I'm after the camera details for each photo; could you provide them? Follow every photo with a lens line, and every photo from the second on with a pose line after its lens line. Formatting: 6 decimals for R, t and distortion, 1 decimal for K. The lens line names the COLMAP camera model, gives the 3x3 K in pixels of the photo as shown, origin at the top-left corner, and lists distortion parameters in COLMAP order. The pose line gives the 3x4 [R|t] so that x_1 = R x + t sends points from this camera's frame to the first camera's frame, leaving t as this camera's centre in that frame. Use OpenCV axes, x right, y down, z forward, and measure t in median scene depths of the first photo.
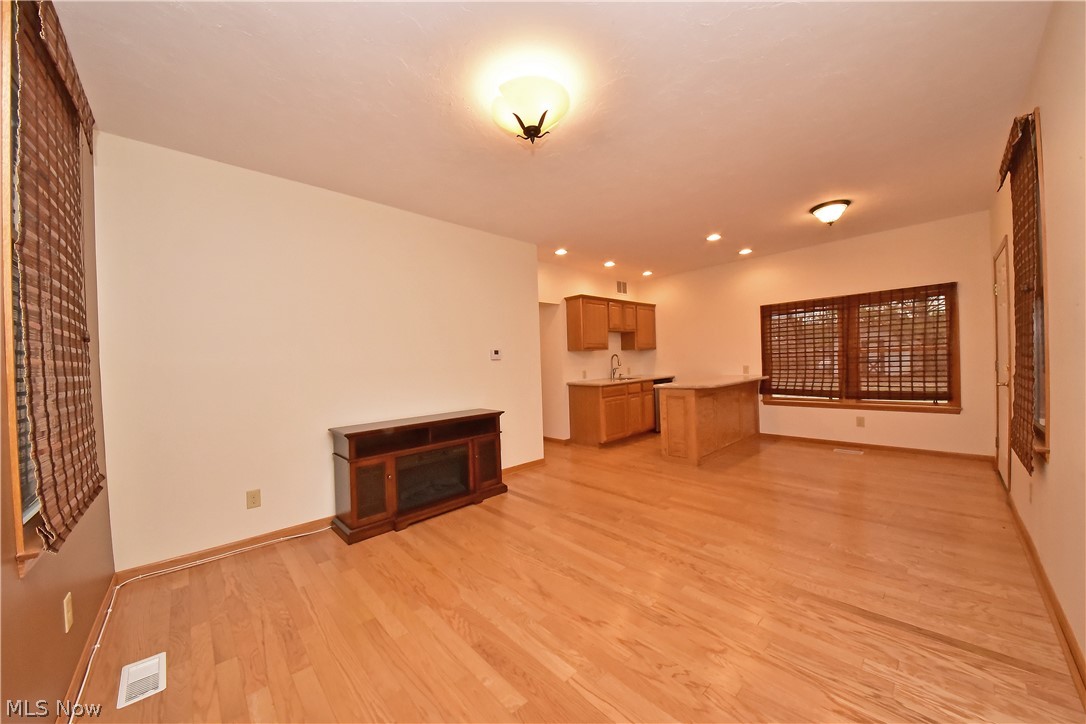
lens RADIAL K [[382.2, 0, 545.1], [0, 382.2, 364.7], [0, 0, 1]] dist [0.000645, 0.000042]
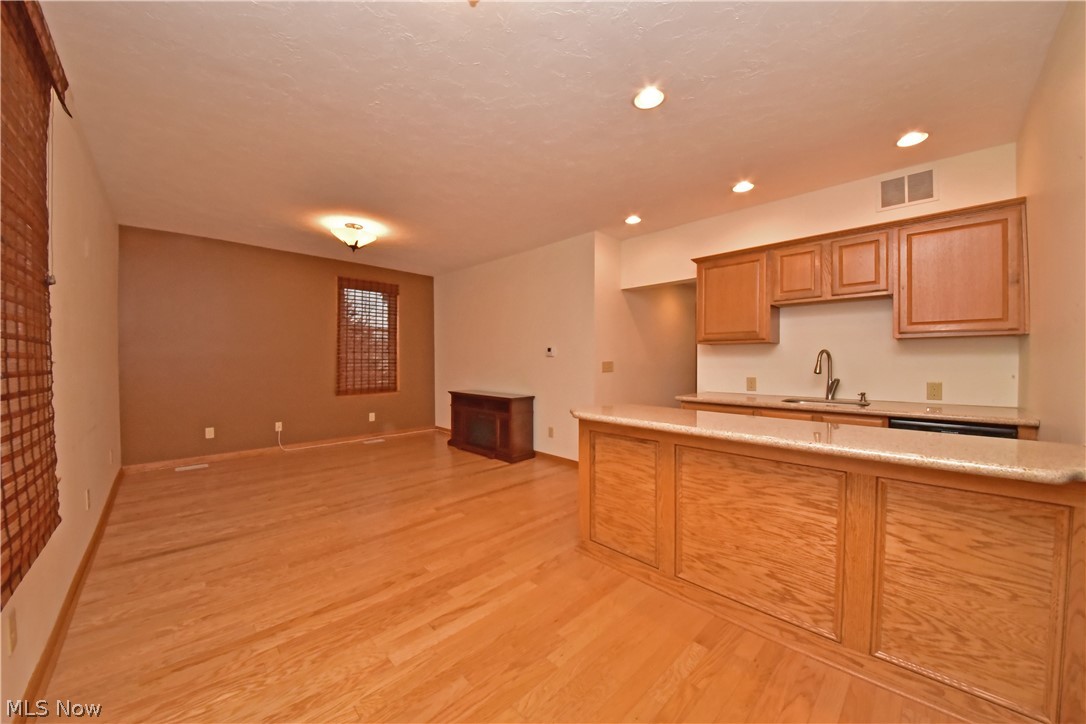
lens RADIAL K [[382.2, 0, 544.7], [0, 382.2, 362.0], [0, 0, 1]] dist [0.000645, 0.000042]
pose [[0.021116, 0.039795, -0.998985, 1.042472], [-0.011156, 0.999155, 0.039566, -0.042513], [0.999715, 0.010309, 0.021542, 0.998351]]
